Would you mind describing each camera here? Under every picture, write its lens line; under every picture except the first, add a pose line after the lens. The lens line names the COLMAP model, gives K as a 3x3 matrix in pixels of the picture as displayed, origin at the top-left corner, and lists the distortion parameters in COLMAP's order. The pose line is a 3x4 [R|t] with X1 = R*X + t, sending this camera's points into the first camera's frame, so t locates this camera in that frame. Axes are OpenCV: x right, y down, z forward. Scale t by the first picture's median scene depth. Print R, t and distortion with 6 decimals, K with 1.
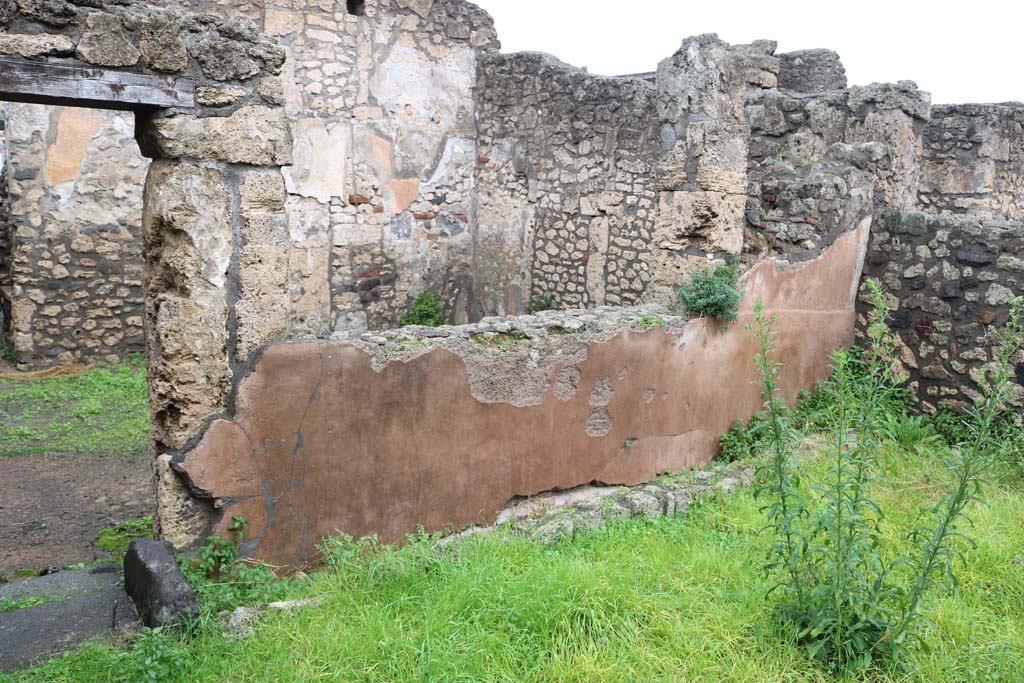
lens RADIAL K [[838.1, 0, 512.0], [0, 838.1, 341.5], [0, 0, 1]] dist [-0.162953, 0.131397]
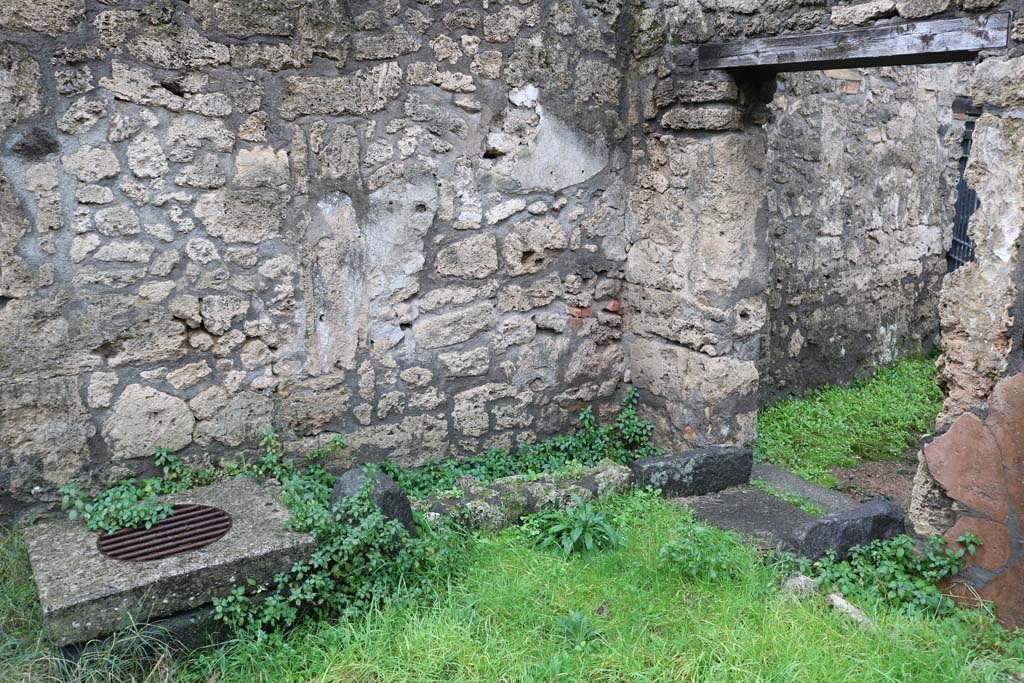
lens RADIAL K [[838.1, 0, 512.0], [0, 838.1, 341.5], [0, 0, 1]] dist [-0.162953, 0.131397]
pose [[-0.101531, 0.194754, -0.975583, 0.397248], [-0.175684, 0.961728, 0.210271, -0.055789], [0.979197, 0.192744, -0.063430, 0.448705]]
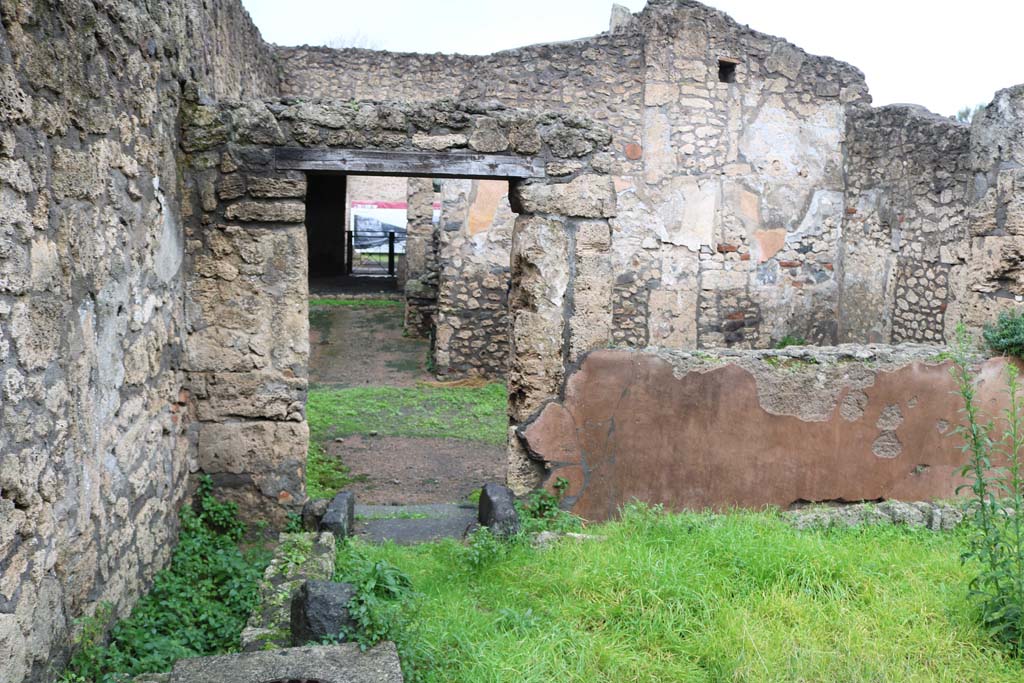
lens RADIAL K [[838.1, 0, 512.0], [0, 838.1, 341.5], [0, 0, 1]] dist [-0.162953, 0.131397]
pose [[0.884515, 0.039272, -0.464856, 0.179240], [-0.068010, 0.996660, -0.045207, 0.048282], [0.461528, 0.071601, 0.884232, -0.211229]]
